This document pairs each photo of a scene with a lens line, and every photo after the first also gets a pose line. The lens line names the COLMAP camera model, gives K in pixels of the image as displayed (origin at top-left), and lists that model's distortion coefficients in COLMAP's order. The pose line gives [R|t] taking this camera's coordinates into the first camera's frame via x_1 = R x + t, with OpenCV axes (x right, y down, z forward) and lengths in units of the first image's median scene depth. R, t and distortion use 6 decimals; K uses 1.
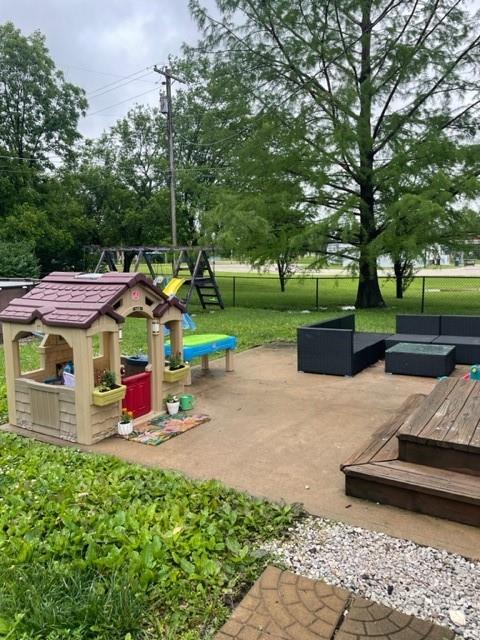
lens RADIAL K [[475.8, 0, 237.2], [0, 475.8, 318.0], [0, 0, 1]] dist [0.074574, -0.103032]
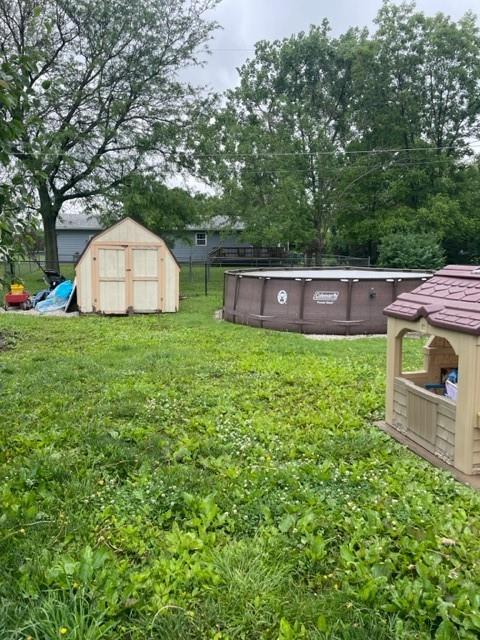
lens RADIAL K [[475.8, 0, 237.2], [0, 475.8, 318.0], [0, 0, 1]] dist [0.074574, -0.103032]
pose [[0.699206, 0.095406, -0.708525, -0.019189], [-0.082291, 0.995209, 0.052801, -0.014313], [0.710168, 0.021386, 0.703707, 0.109388]]
